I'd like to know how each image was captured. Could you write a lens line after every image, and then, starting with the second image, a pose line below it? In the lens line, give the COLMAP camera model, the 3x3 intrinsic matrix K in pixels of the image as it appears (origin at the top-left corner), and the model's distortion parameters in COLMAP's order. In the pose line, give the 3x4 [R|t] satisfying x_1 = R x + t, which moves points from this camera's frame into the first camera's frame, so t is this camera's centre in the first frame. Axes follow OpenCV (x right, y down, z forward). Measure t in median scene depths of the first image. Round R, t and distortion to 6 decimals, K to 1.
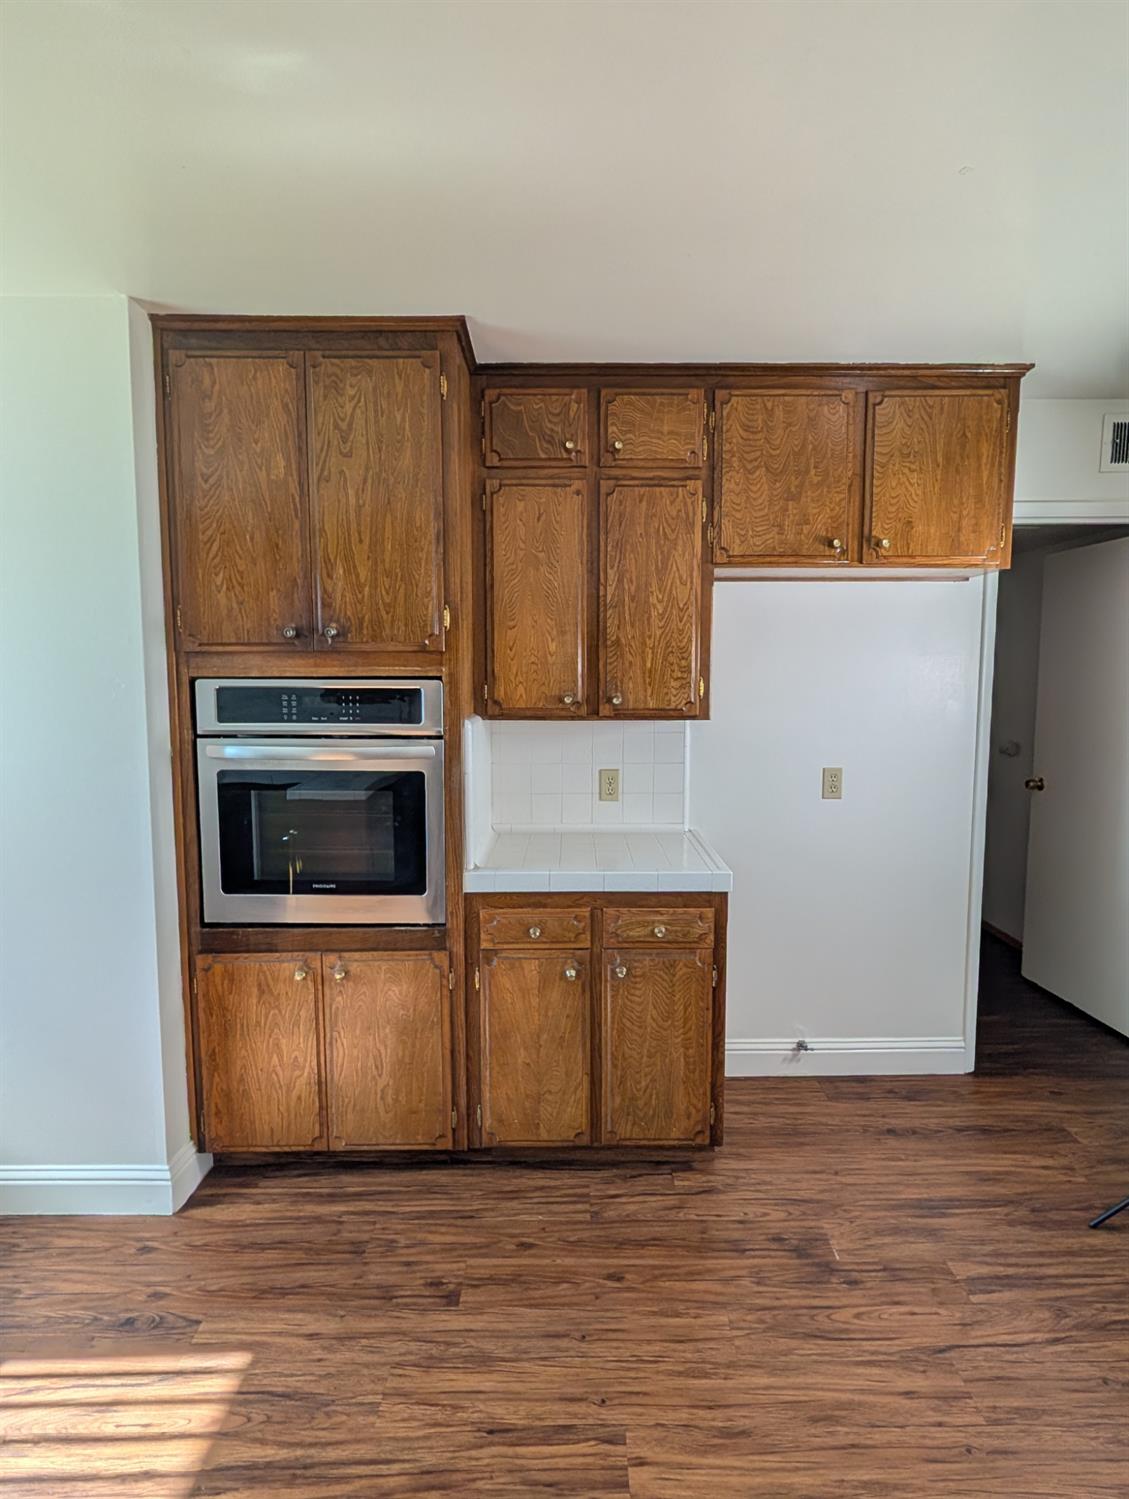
lens RADIAL K [[803.2, 0, 568.9], [0, 803.2, 752.5], [0, 0, 1]] dist [0.001213, -0.001336]
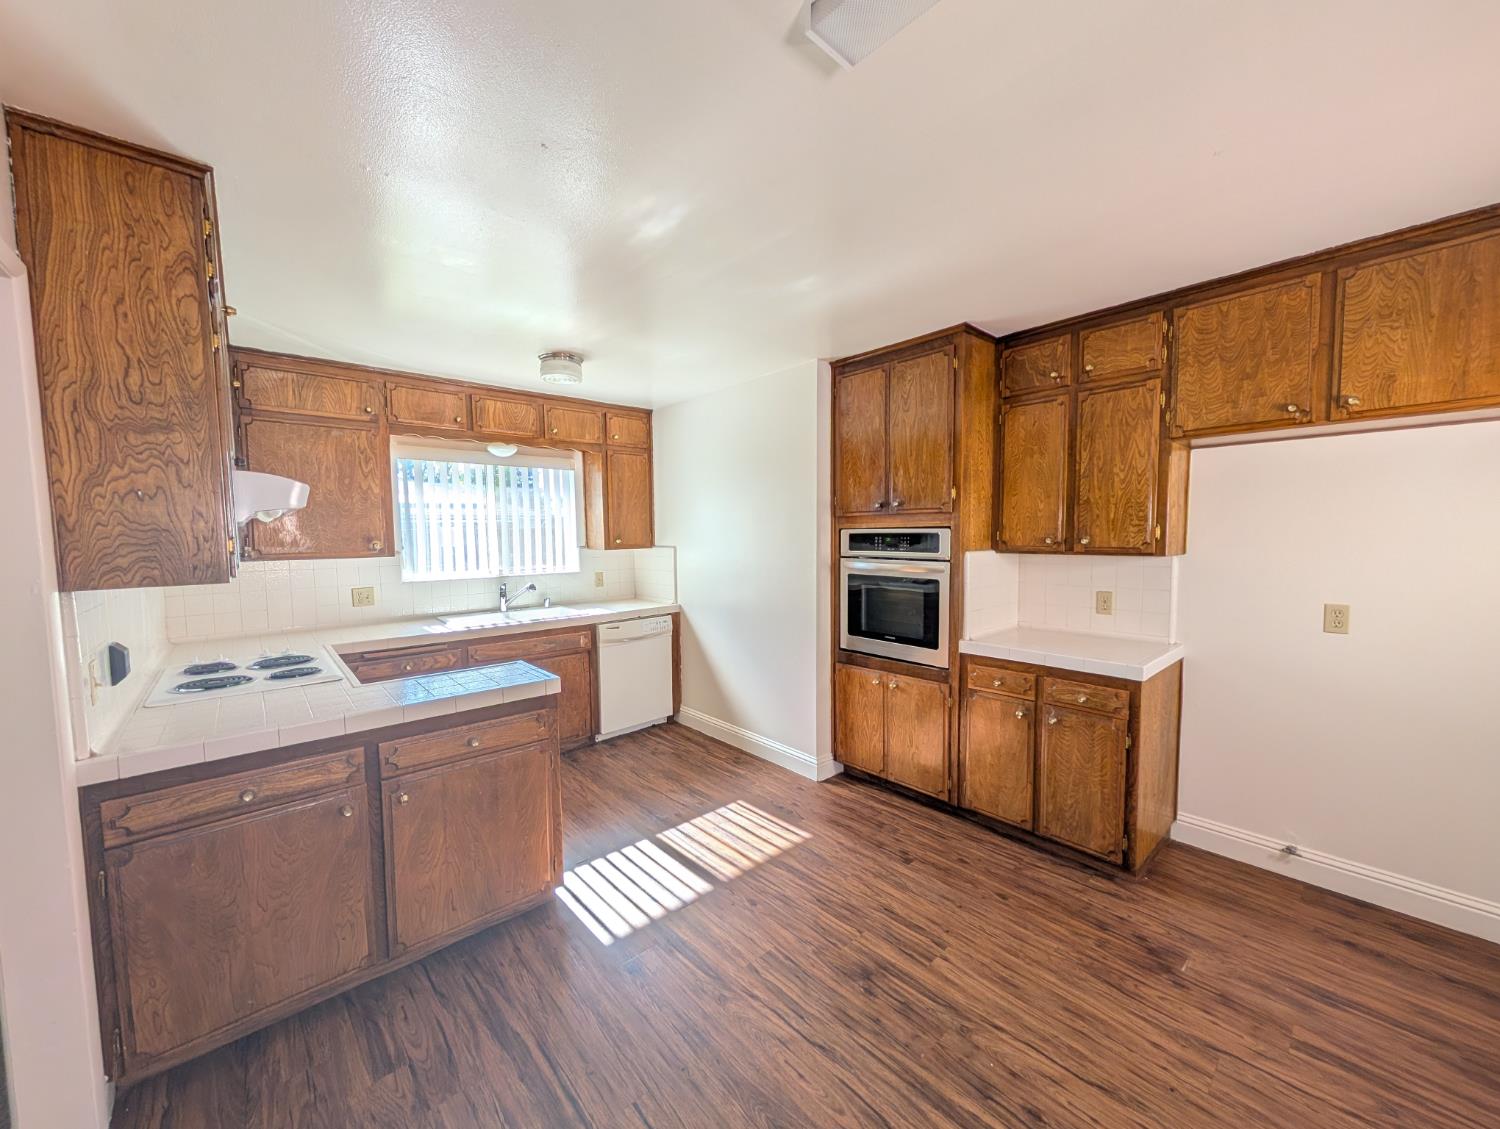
lens RADIAL K [[569.5, 0, 753.0], [0, 569.5, 568.7], [0, 0, 1]] dist [0.001443, 0.000022]
pose [[0.660027, 0.041974, -0.750068, 0.481643], [-0.061072, 0.998131, 0.002115, 0.020873], [0.748755, 0.044413, 0.661357, -0.139633]]
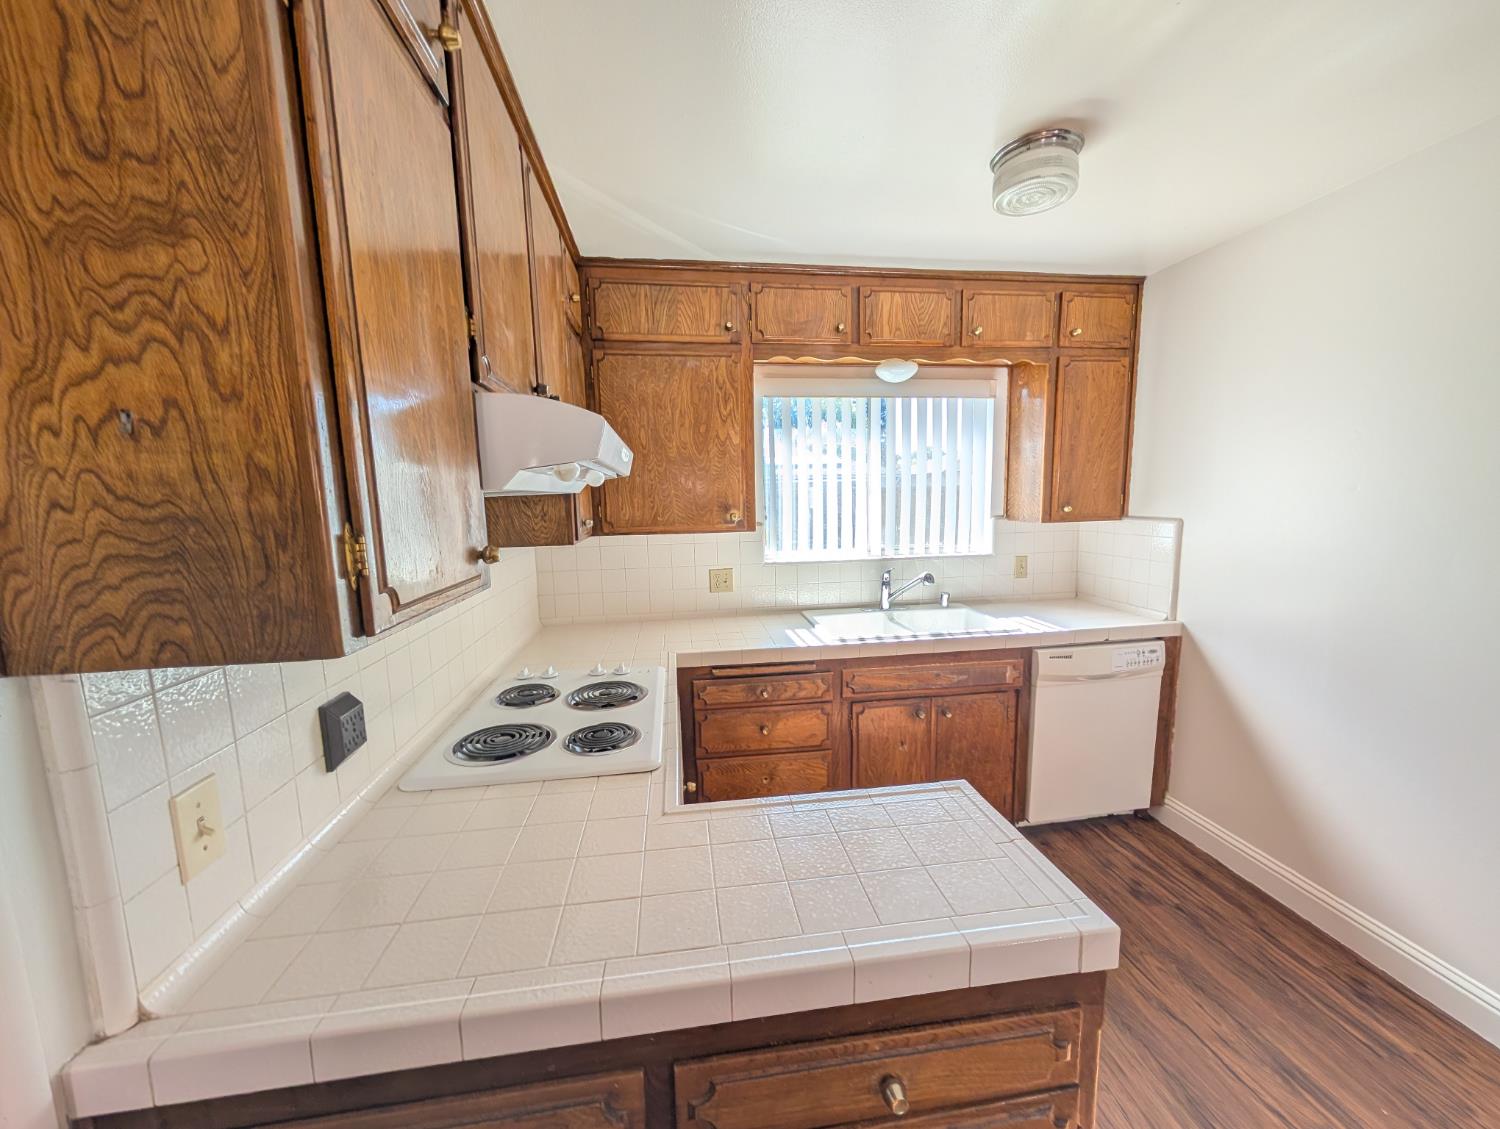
lens RADIAL K [[569.5, 0, 752.9], [0, 569.5, 570.3], [0, 0, 1]] dist [0.001443, 0.000022]
pose [[0.133960, 0.128584, -0.982609, -0.168661], [-0.074939, 0.990022, 0.119338, -0.005465], [0.988149, 0.057649, 0.142259, -0.013243]]
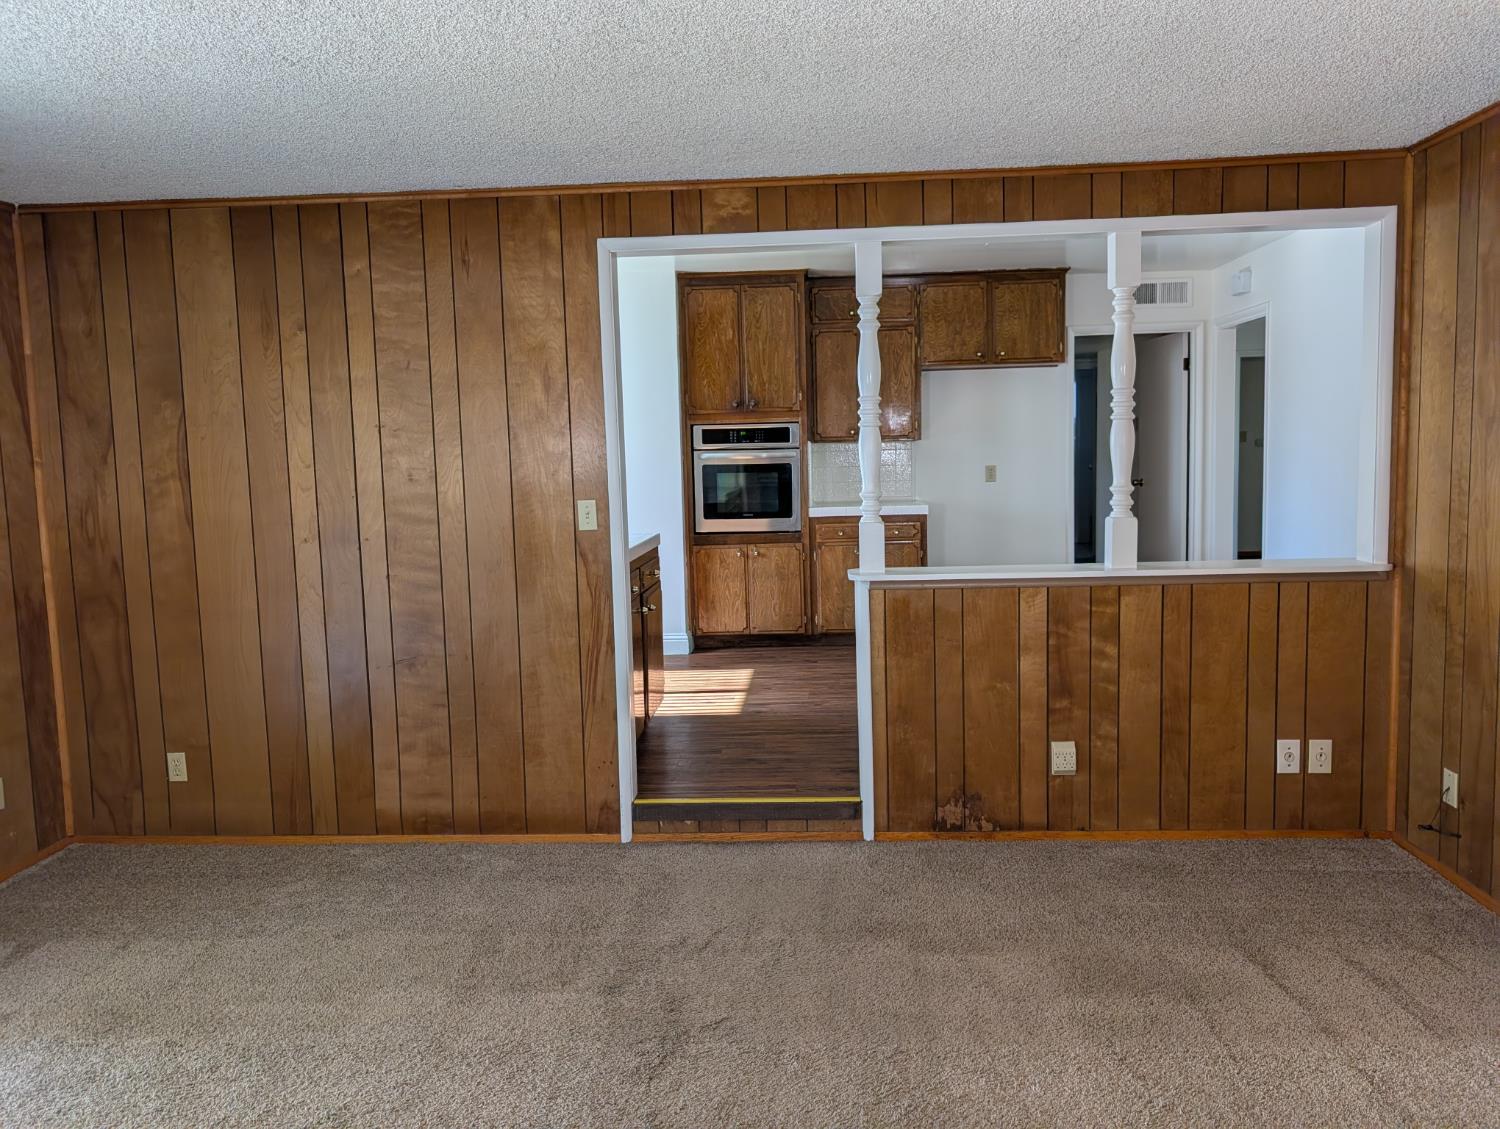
lens RADIAL K [[1079.3, 0, 760.1], [0, 1079.3, 554.6], [0, 0, 1]] dist [0.025571, -0.022188]
pose [[0.997393, -0.017140, -0.070102, -0.056660], [0.017874, 0.999792, 0.009851, 0.248410], [0.069919, -0.011079, 0.997491, -2.045375]]
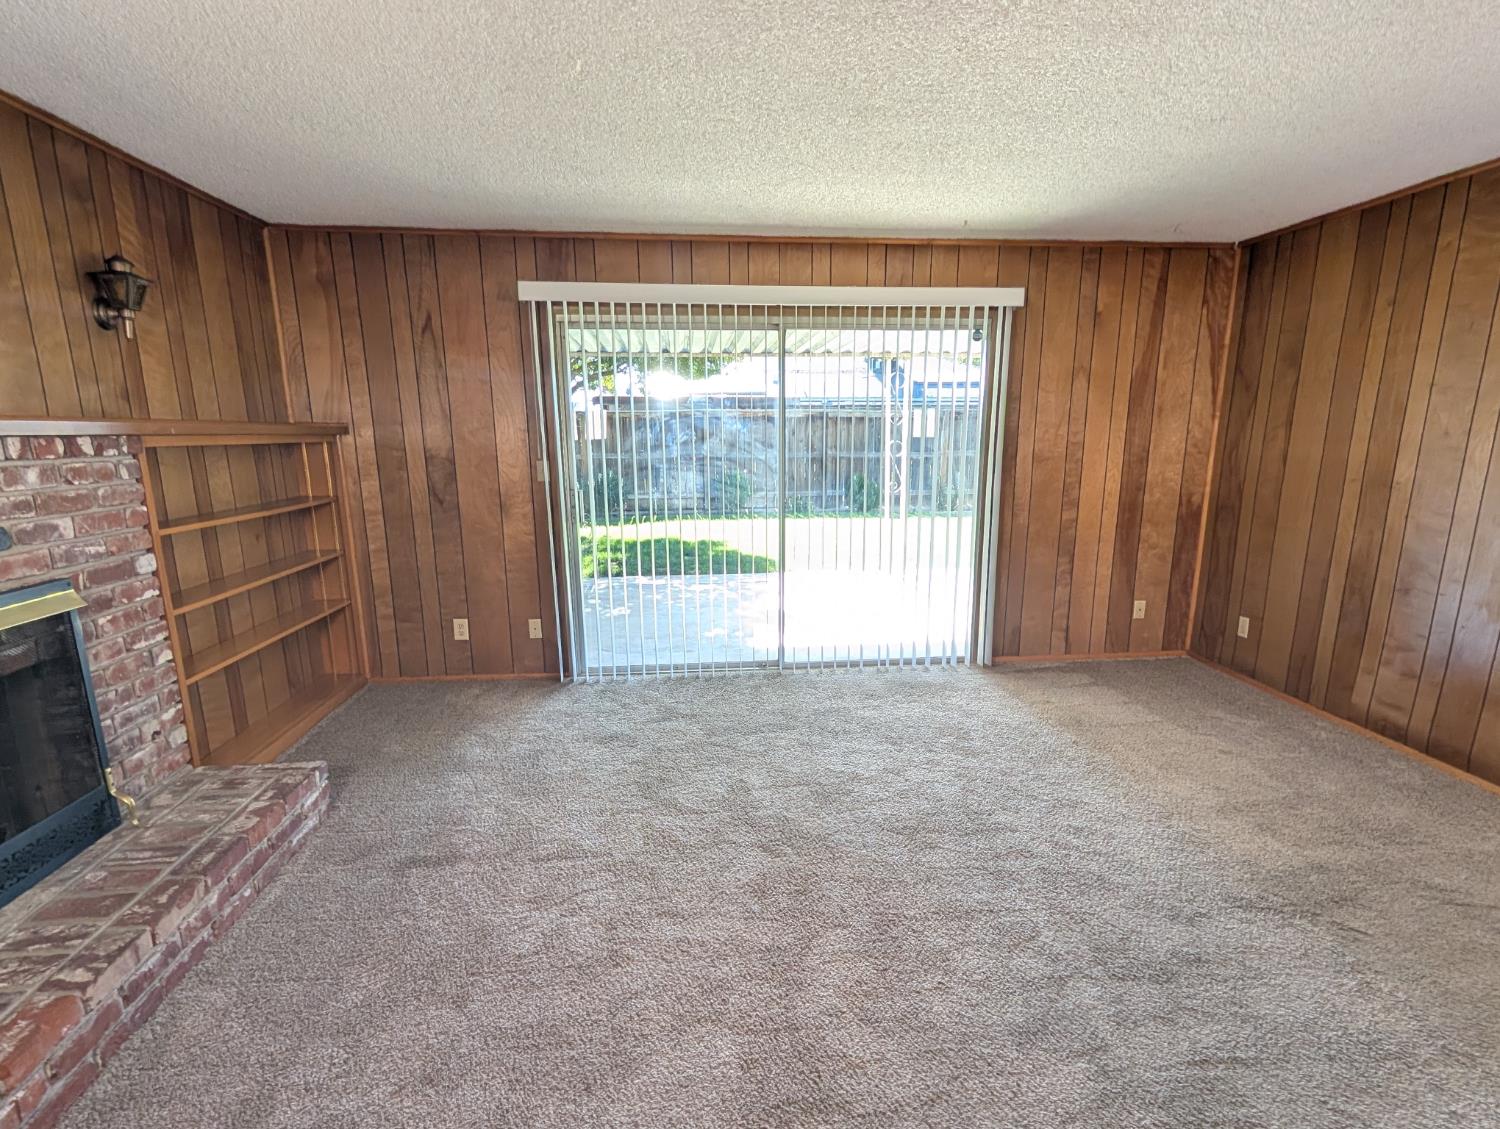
lens RADIAL K [[773.0, 0, 748.3], [0, 773.0, 615.0], [0, 0, 1]] dist [0.003333, -0.000815]
pose [[0.082187, 0.232845, -0.969035, 0.609812], [-0.086504, 0.970321, 0.225817, 0.247908], [0.992856, 0.065266, 0.099889, -1.707874]]
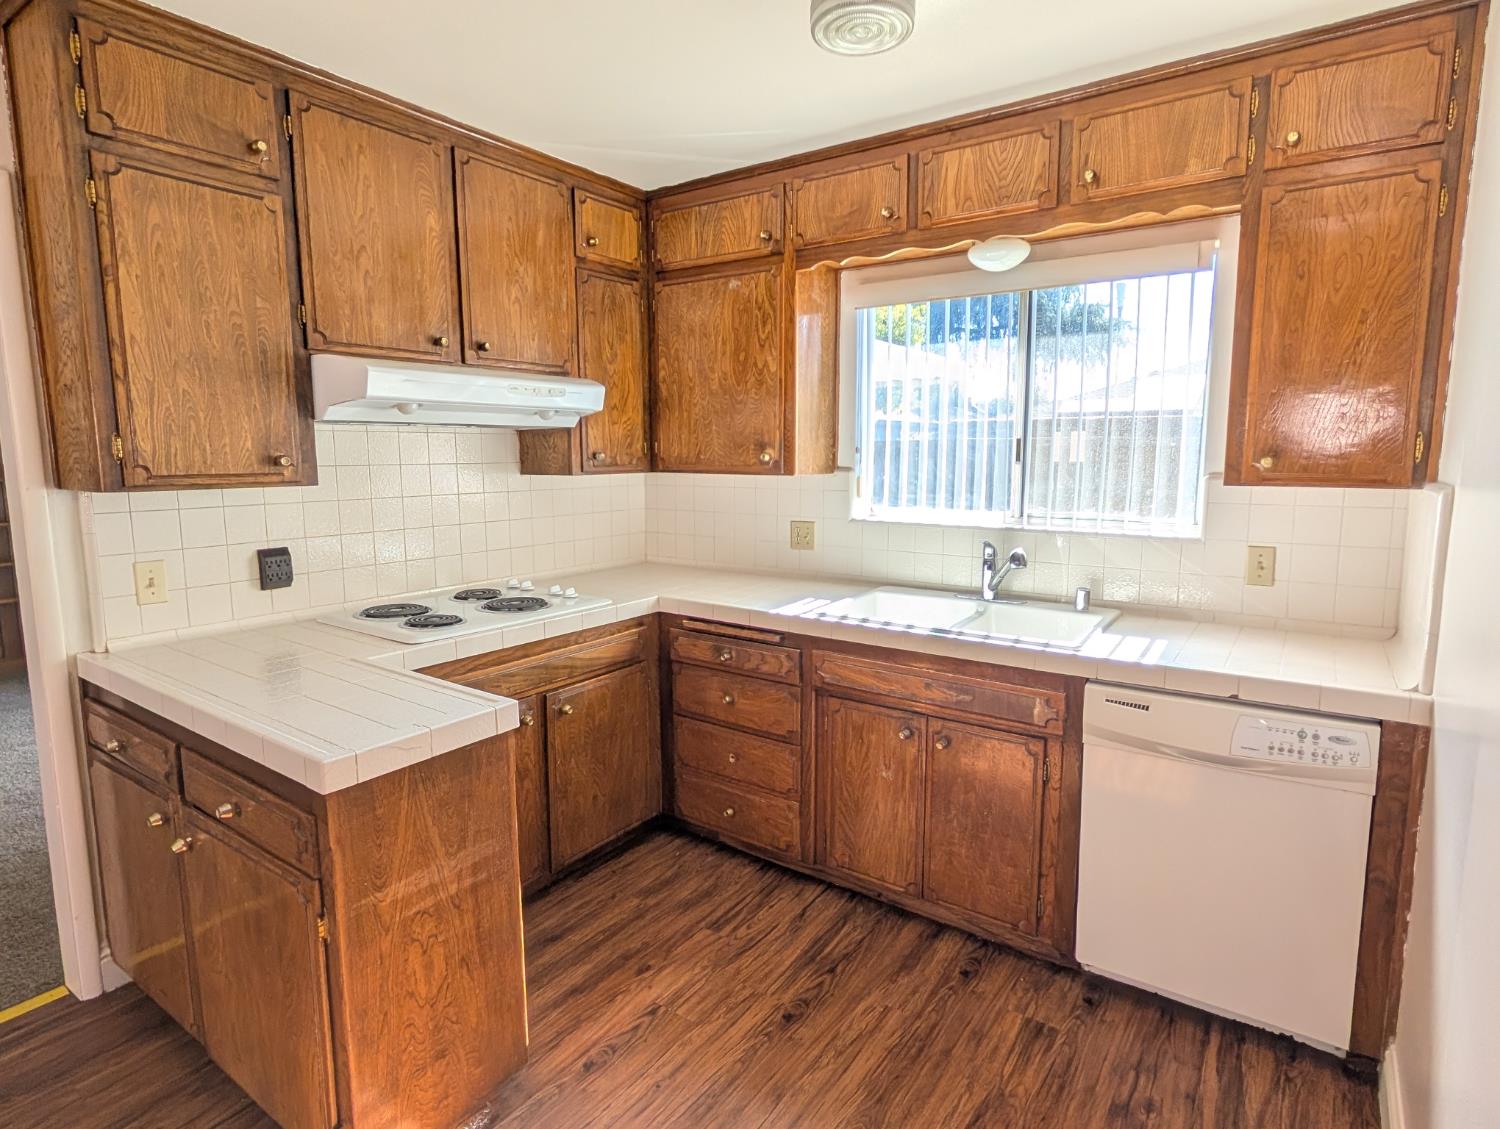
lens RADIAL K [[803.8, 0, 752.6], [0, 803.8, 551.1], [0, 0, 1]] dist [0.001213, -0.001336]
pose [[-0.579547, 0.106845, -0.807904, -0.161275], [-0.076179, 0.979924, 0.184241, -0.062077], [0.811370, 0.168322, -0.559773, 0.819185]]
